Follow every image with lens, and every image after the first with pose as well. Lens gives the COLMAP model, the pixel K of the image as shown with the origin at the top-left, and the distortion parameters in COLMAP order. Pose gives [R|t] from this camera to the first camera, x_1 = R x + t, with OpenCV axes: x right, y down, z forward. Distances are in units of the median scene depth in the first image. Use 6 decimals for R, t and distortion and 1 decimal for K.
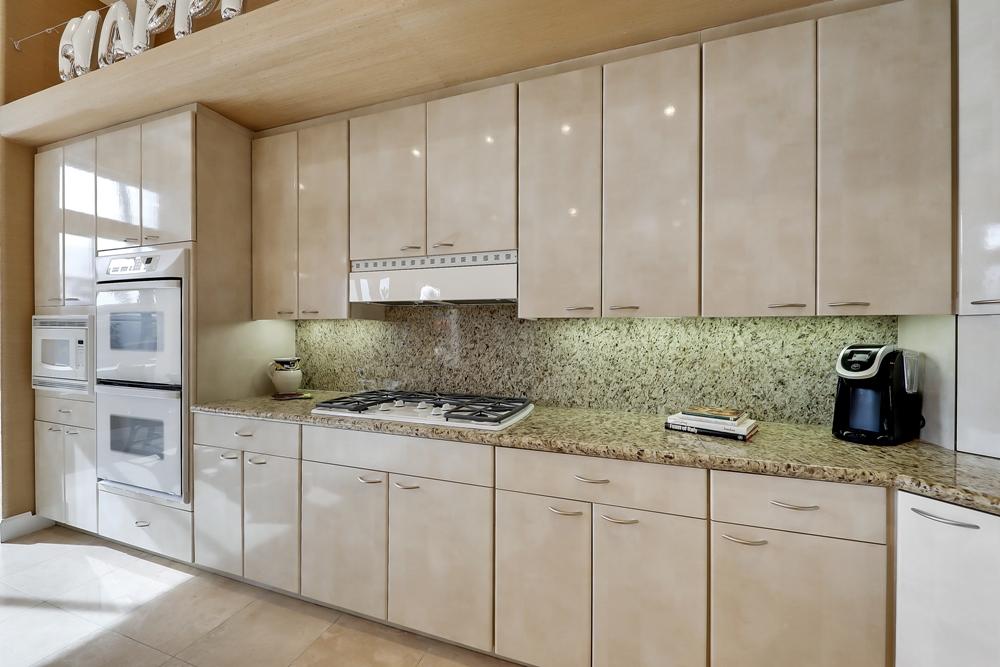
lens RADIAL K [[410.5, 0, 500.0], [0, 410.5, 333.5], [0, 0, 1]] dist [0.000355, 0.000038]
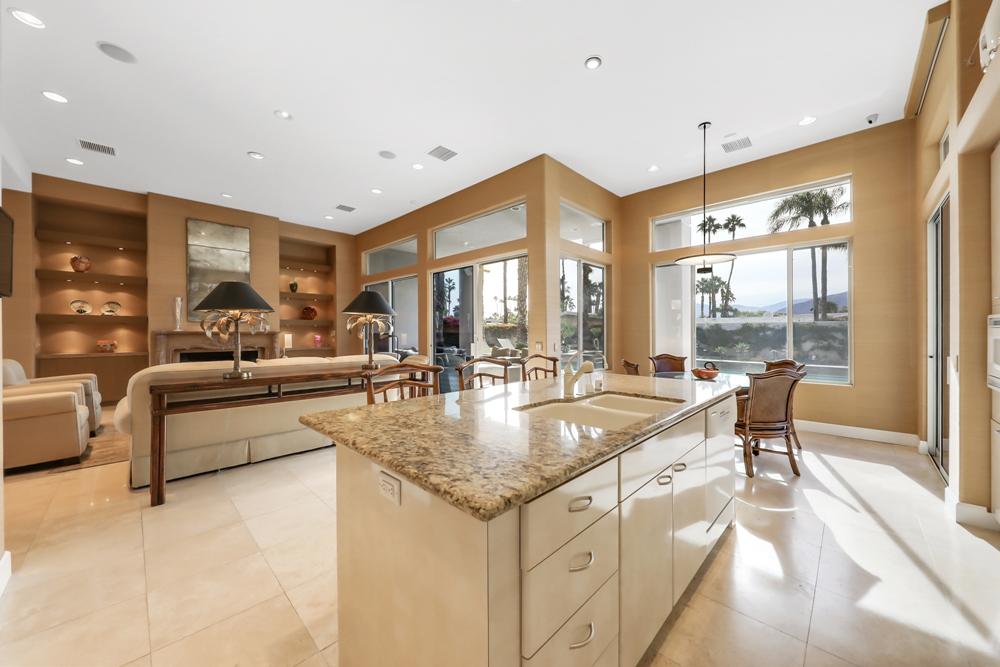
lens RADIAL K [[361.9, 0, 500.0], [0, 361.9, 333.5], [0, 0, 1]] dist [-0.000649, -0.000039]
pose [[-0.403155, 0.004389, -0.915121, 0.165059], [0.012112, 0.999927, -0.000540, -0.013080], [0.915051, -0.011302, -0.403179, 0.259835]]
